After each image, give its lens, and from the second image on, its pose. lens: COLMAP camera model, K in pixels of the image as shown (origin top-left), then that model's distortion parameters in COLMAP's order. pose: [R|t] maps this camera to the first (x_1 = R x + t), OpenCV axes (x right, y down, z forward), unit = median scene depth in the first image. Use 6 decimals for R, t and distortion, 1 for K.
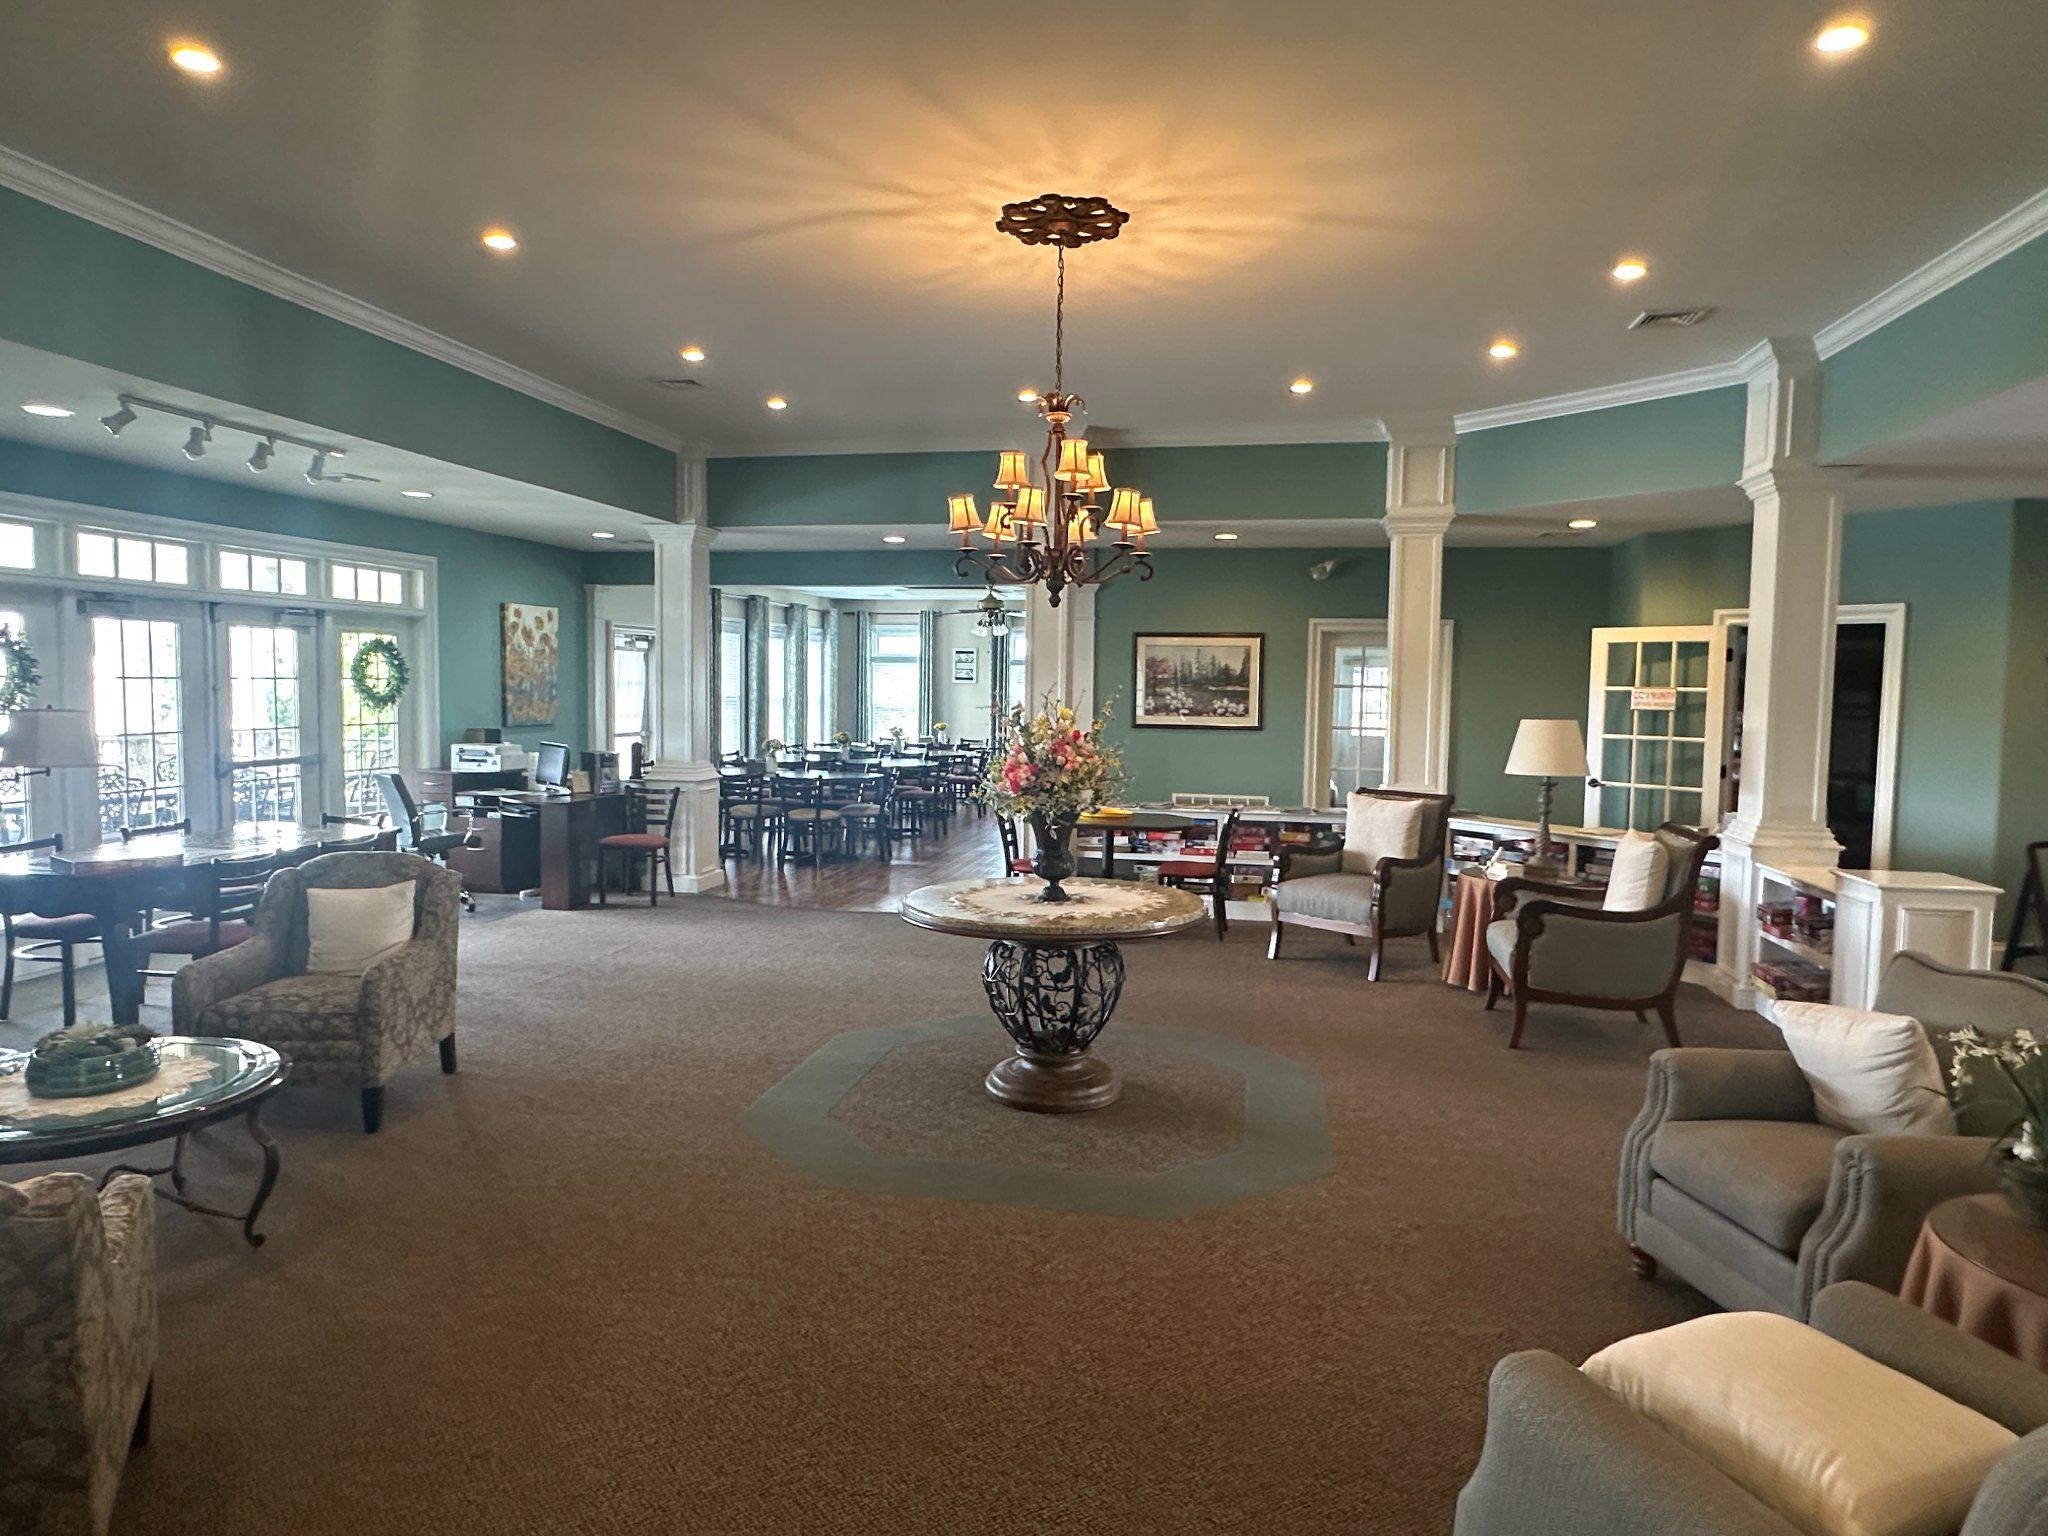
lens RADIAL K [[1266.8, 0, 1024.0], [0, 1266.8, 768.0], [0, 0, 1]] dist [0.001075, -0.001534]
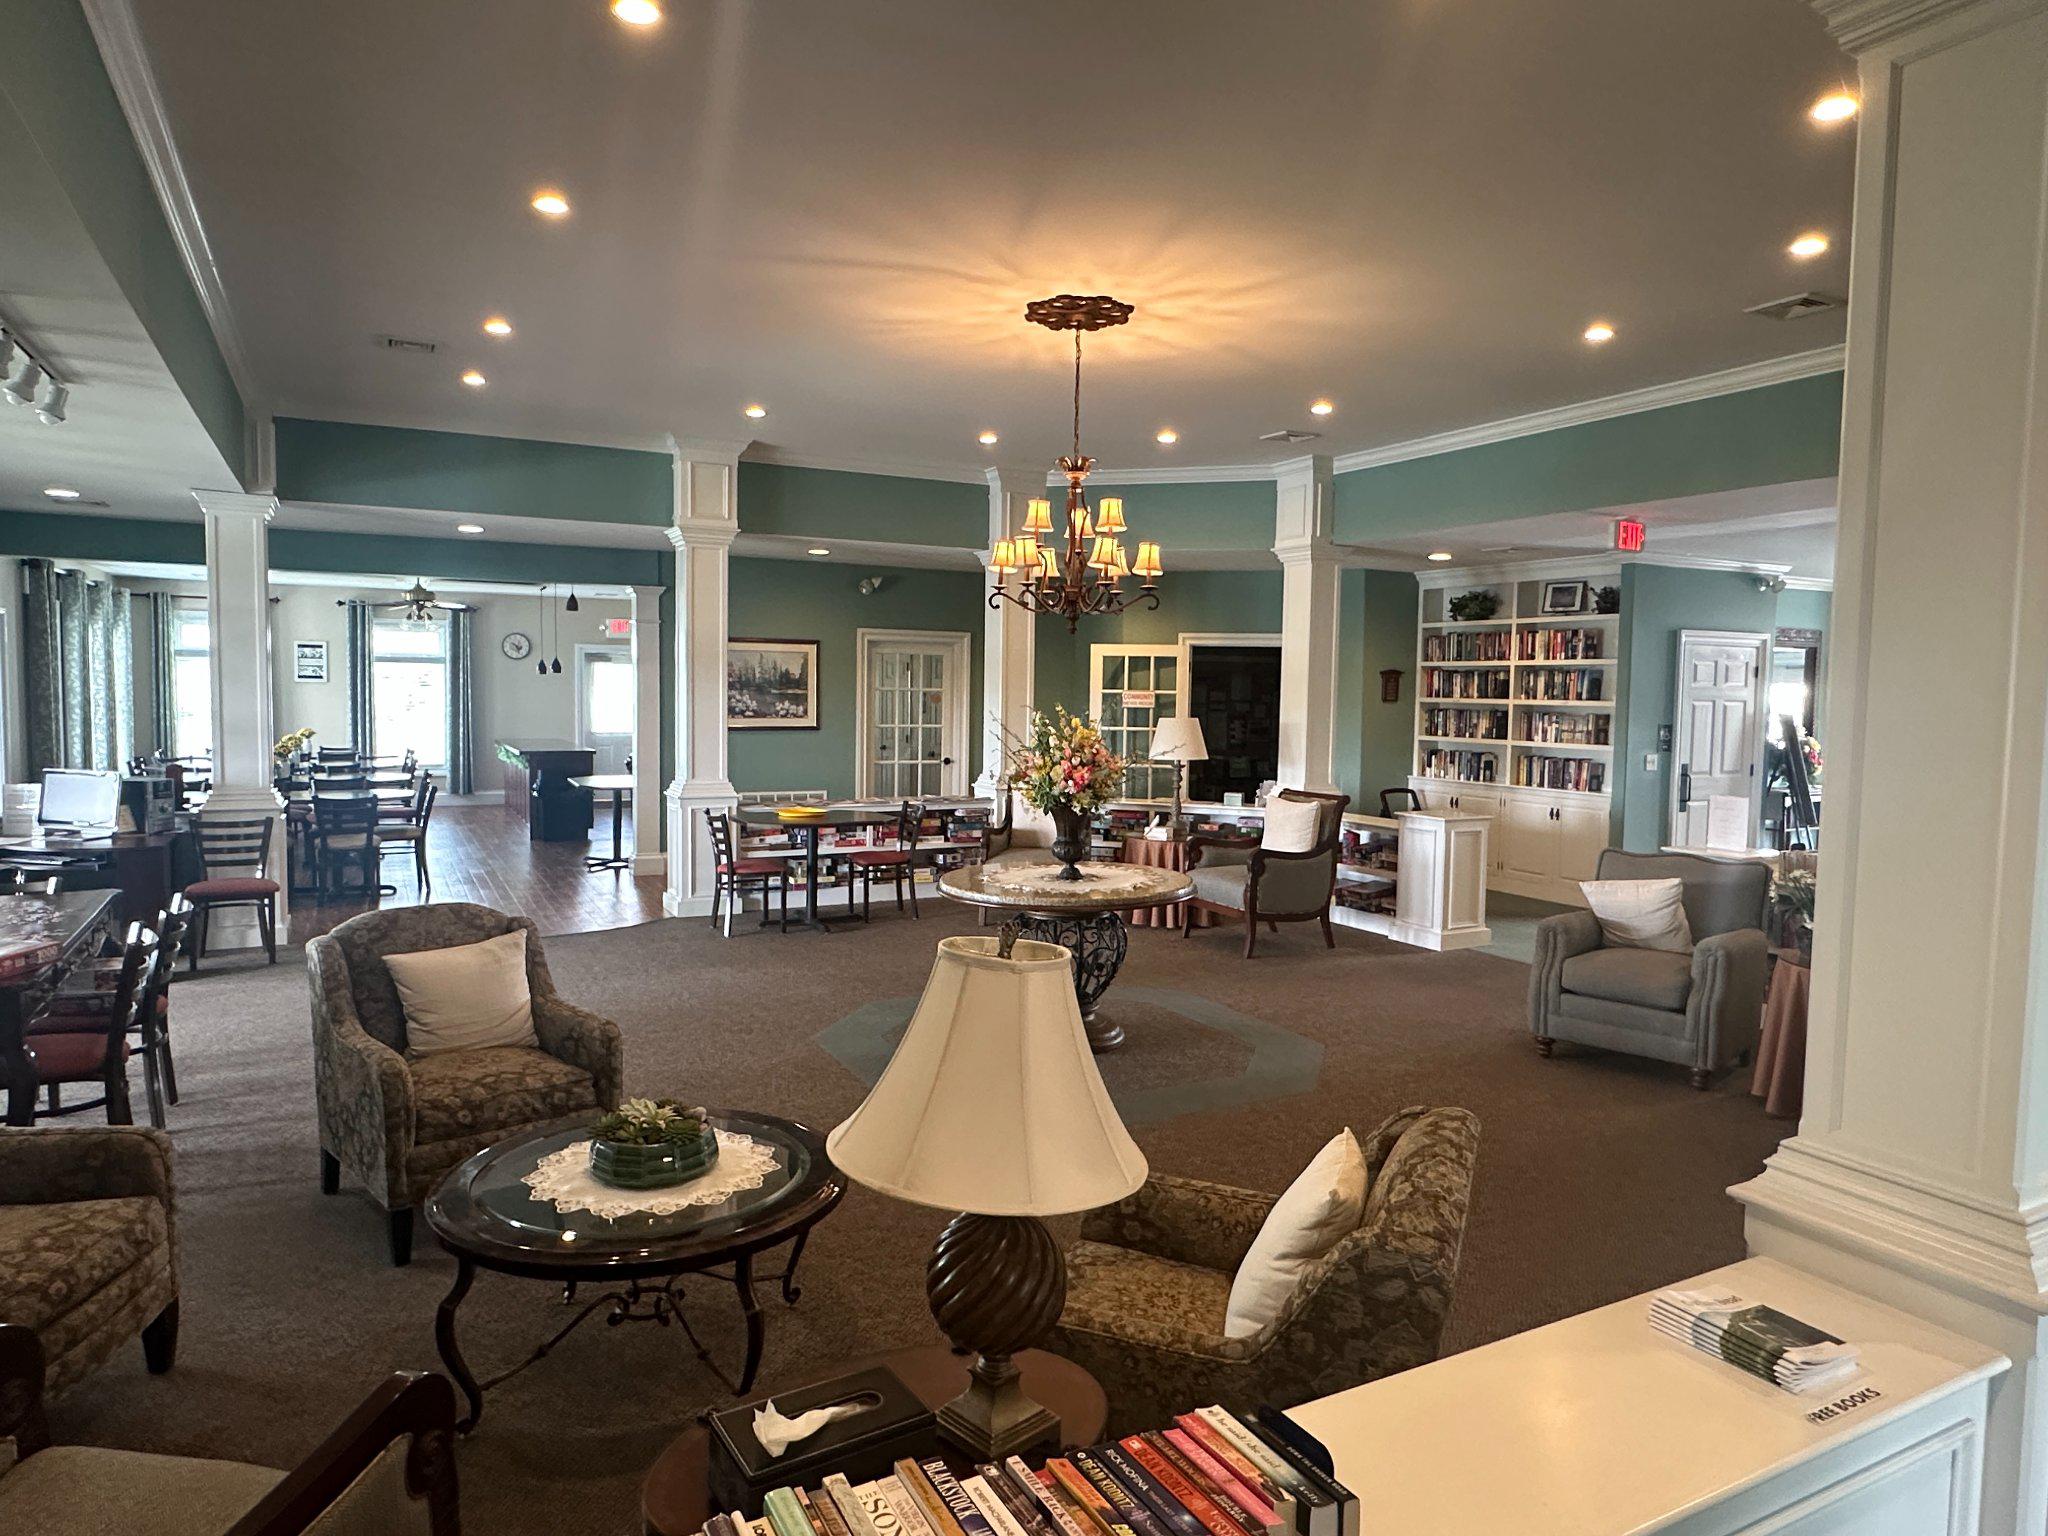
lens RADIAL K [[1266.8, 0, 1024.0], [0, 1266.8, 768.0], [0, 0, 1]] dist [0.001075, -0.001534]
pose [[0.769834, -0.043537, 0.636758, -0.441691], [0.039260, 0.999012, 0.020841, -0.015386], [-0.637036, 0.008955, 0.770782, 0.062331]]
